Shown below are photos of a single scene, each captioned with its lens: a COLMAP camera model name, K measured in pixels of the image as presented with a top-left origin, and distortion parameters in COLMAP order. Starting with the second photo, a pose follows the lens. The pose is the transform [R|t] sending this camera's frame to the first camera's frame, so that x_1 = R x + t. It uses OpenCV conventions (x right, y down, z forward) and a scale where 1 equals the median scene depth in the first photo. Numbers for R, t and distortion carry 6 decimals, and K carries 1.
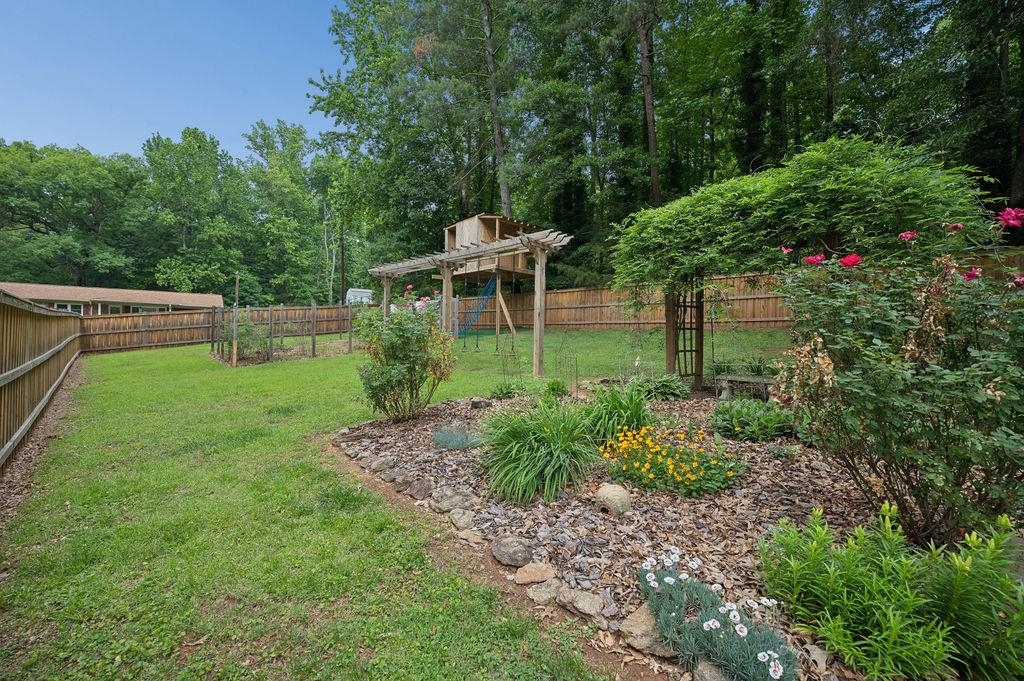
lens RADIAL K [[409.2, 0, 508.9], [0, 409.2, 333.6], [0, 0, 1]] dist [-0.018214, 0.000043]
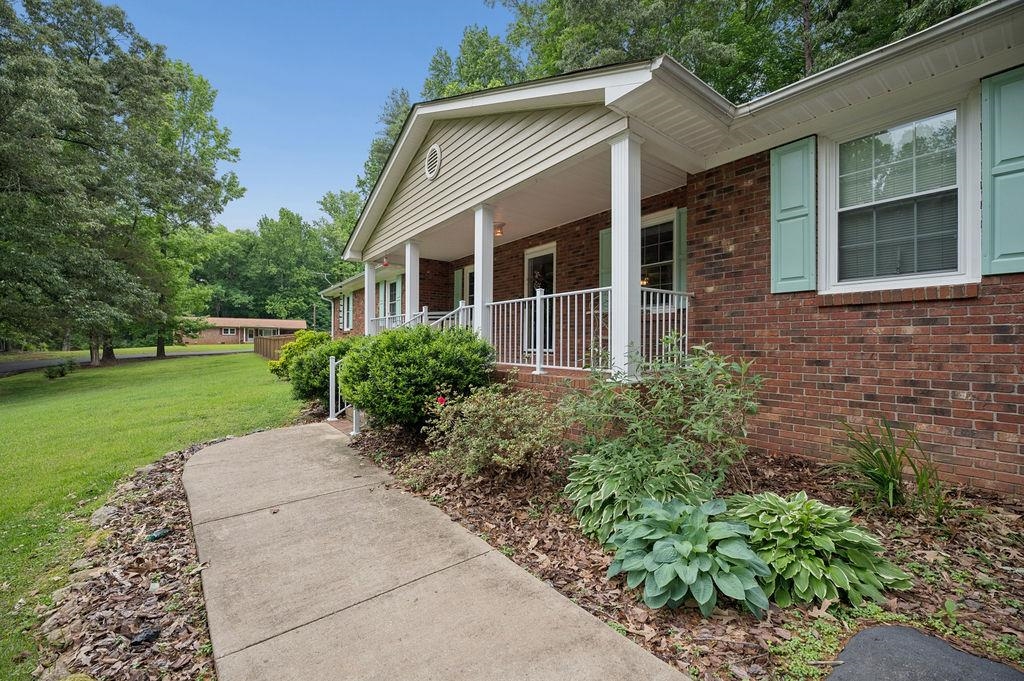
lens RADIAL K [[409.2, 0, 508.7], [0, 409.2, 345.1], [0, 0, 1]] dist [-0.018214, 0.000043]
pose [[0.989122, -0.006278, -0.146962, 0.266590], [0.006298, 0.999980, -0.000335, 0.007088], [0.146961, -0.000594, 0.989142, -0.393166]]
